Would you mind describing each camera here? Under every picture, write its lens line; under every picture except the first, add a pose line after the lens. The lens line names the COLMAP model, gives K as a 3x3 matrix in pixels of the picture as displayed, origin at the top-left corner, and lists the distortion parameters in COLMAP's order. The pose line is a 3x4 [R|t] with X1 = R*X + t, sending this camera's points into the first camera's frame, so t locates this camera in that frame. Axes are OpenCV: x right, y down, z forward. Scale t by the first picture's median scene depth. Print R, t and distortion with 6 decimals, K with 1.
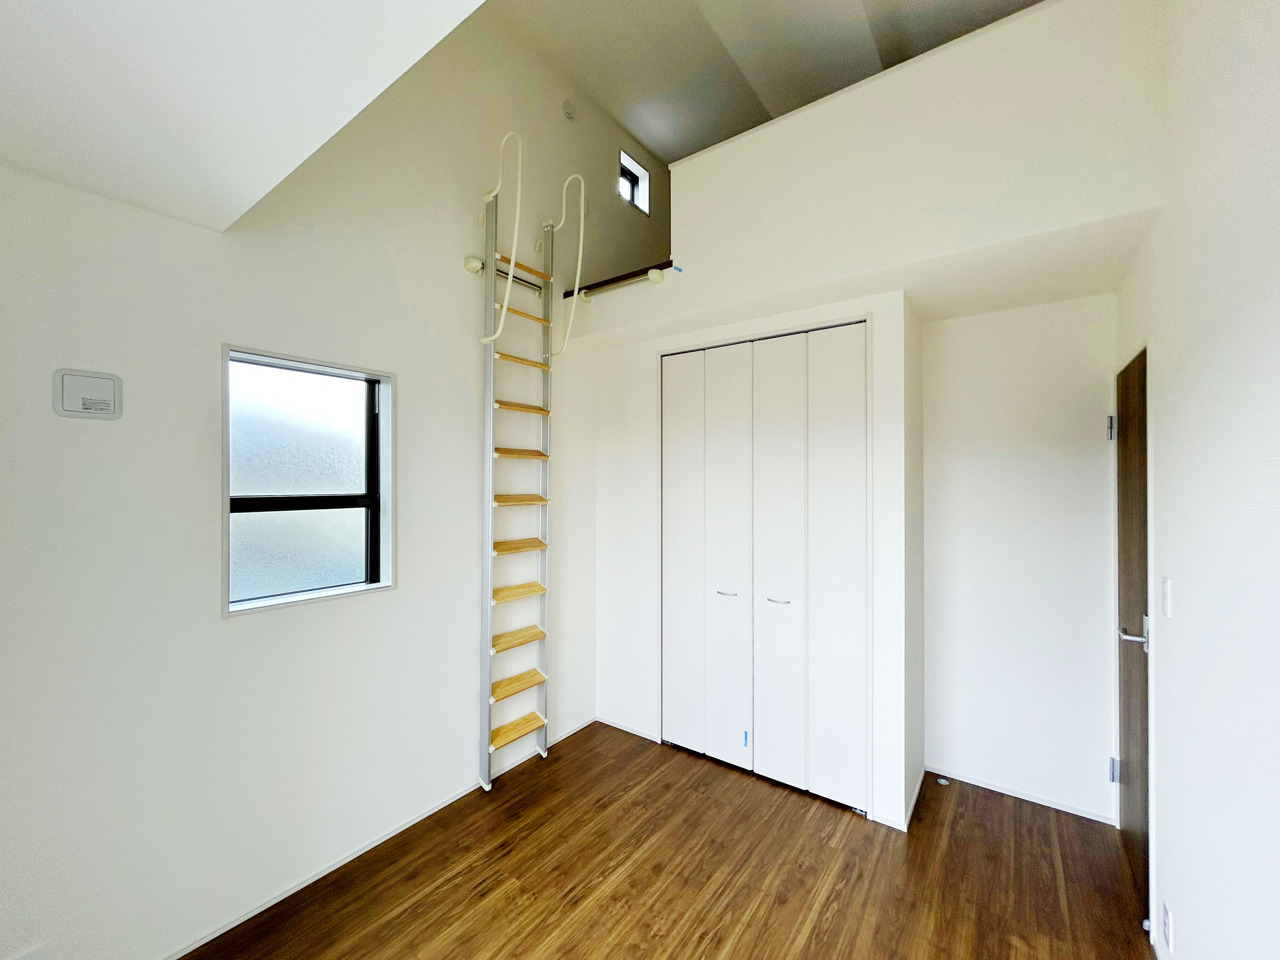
lens RADIAL K [[512.4, 0, 632.1], [0, 512.4, 487.1], [0, 0, 1]] dist [-0.006794, 0.001051]
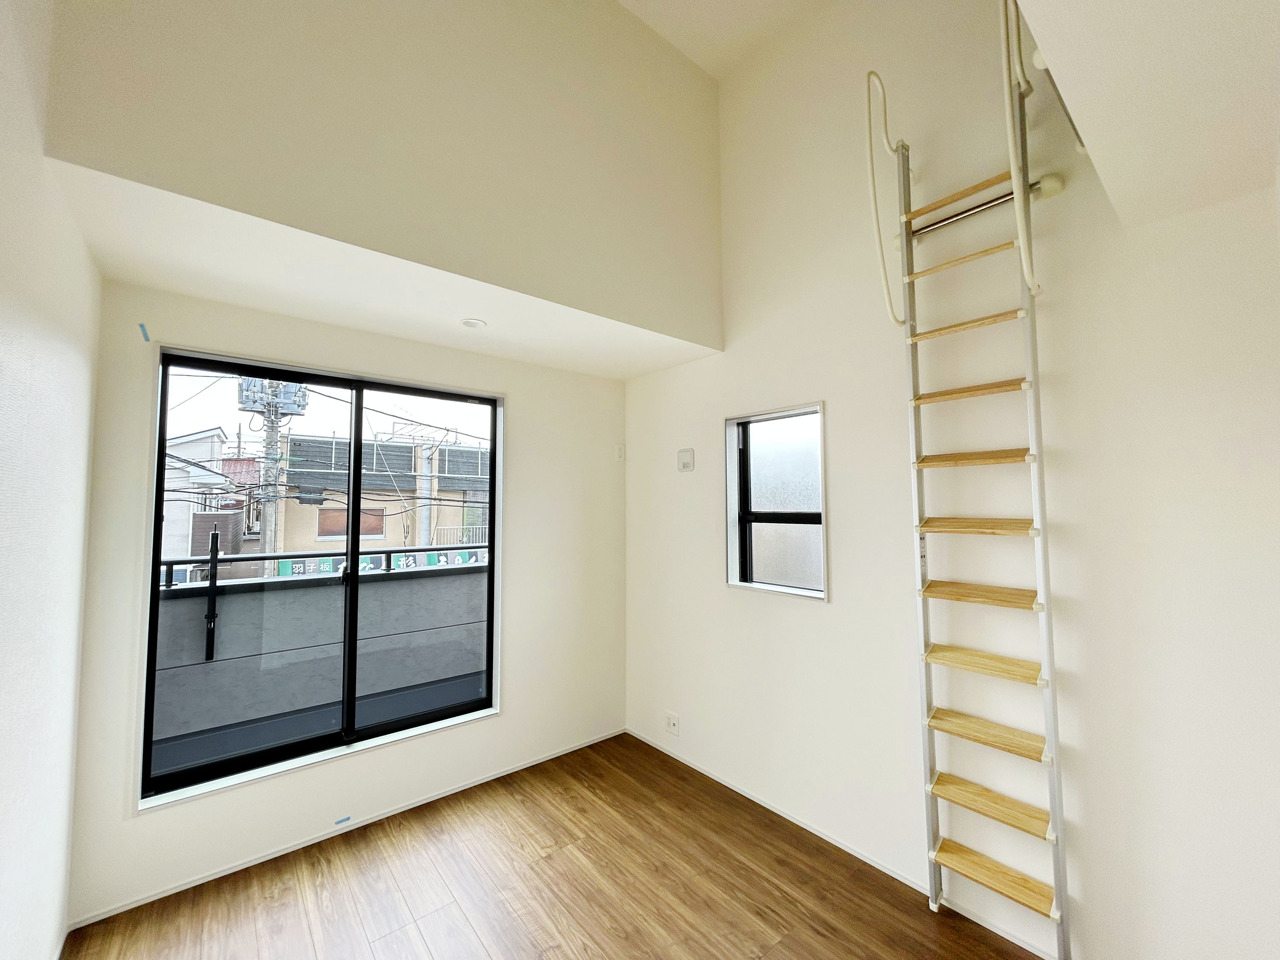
lens RADIAL K [[512.4, 0, 632.5], [0, 512.4, 487.7], [0, 0, 1]] dist [-0.006794, 0.001051]
pose [[-0.267708, -0.029655, -0.963044, 0.684411], [0.011651, 0.999353, -0.034012, -0.006958], [0.963430, -0.020326, -0.267189, 0.934204]]
